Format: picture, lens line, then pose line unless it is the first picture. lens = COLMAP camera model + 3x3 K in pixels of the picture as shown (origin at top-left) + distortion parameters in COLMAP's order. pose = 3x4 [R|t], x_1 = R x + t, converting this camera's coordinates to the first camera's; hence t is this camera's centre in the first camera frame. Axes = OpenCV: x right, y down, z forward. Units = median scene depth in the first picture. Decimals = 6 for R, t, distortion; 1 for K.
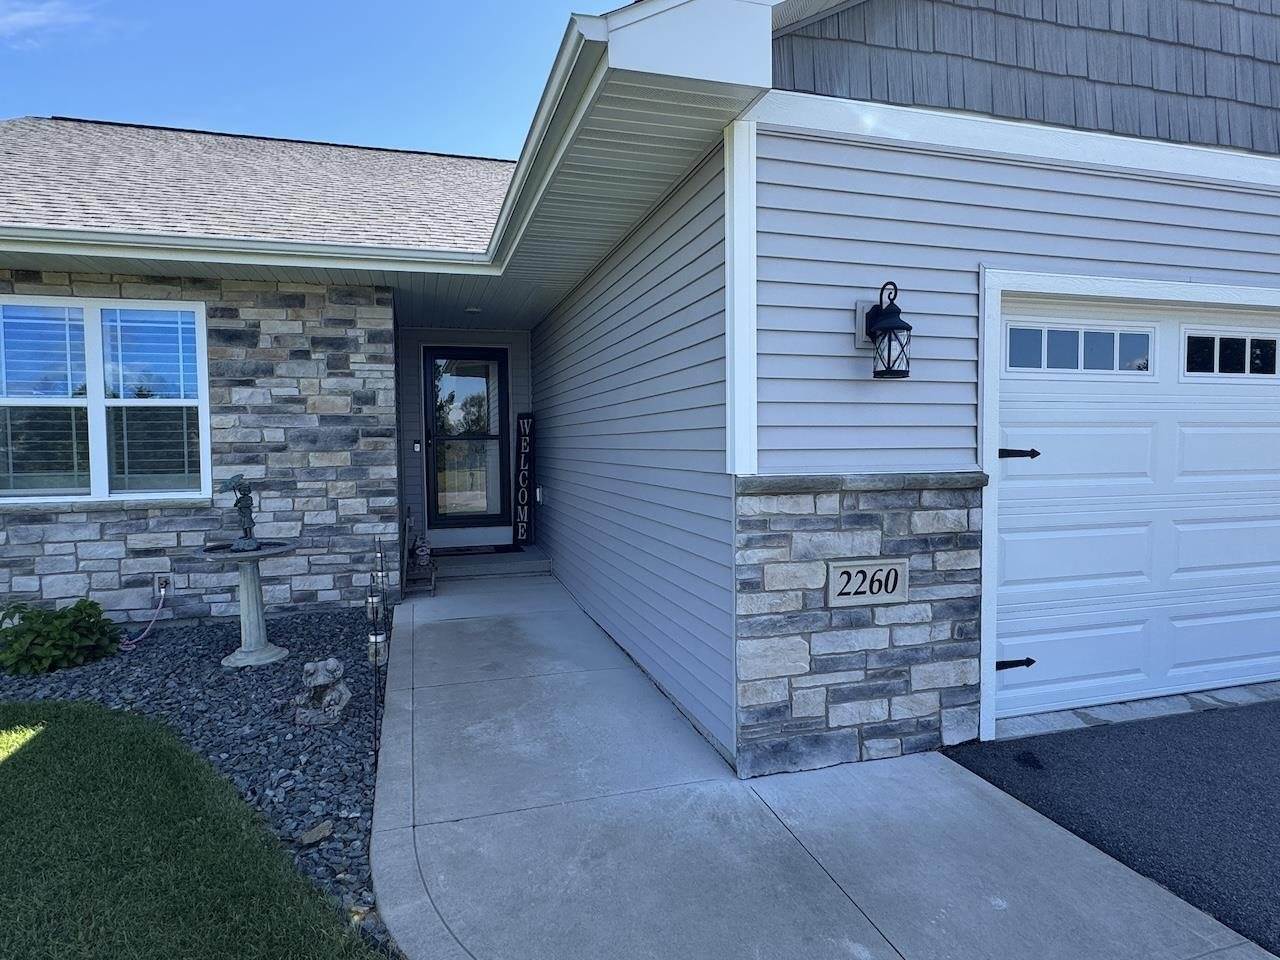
lens RADIAL K [[741.5, 0, 634.1], [0, 741.5, 477.5], [0, 0, 1]] dist [0.002571, 0.000411]
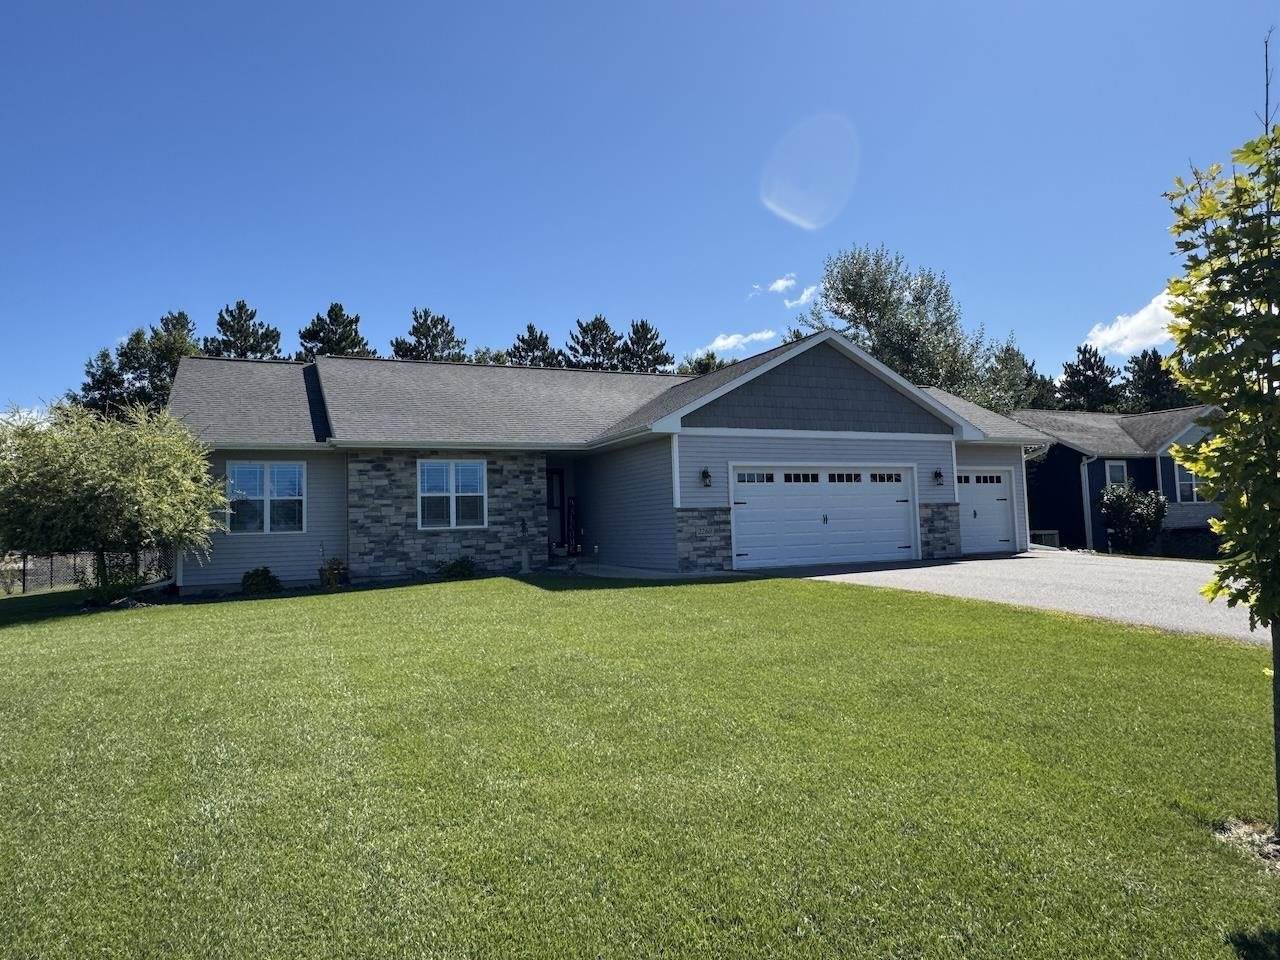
lens RADIAL K [[814.1, 0, 641.1], [0, 814.1, 477.3], [0, 0, 1]] dist [0.001278, 0.000077]
pose [[0.988666, -0.011484, 0.149690, -0.469930], [0.028559, 0.993250, -0.112426, 0.209941], [-0.147389, 0.115426, 0.982320, -2.239351]]
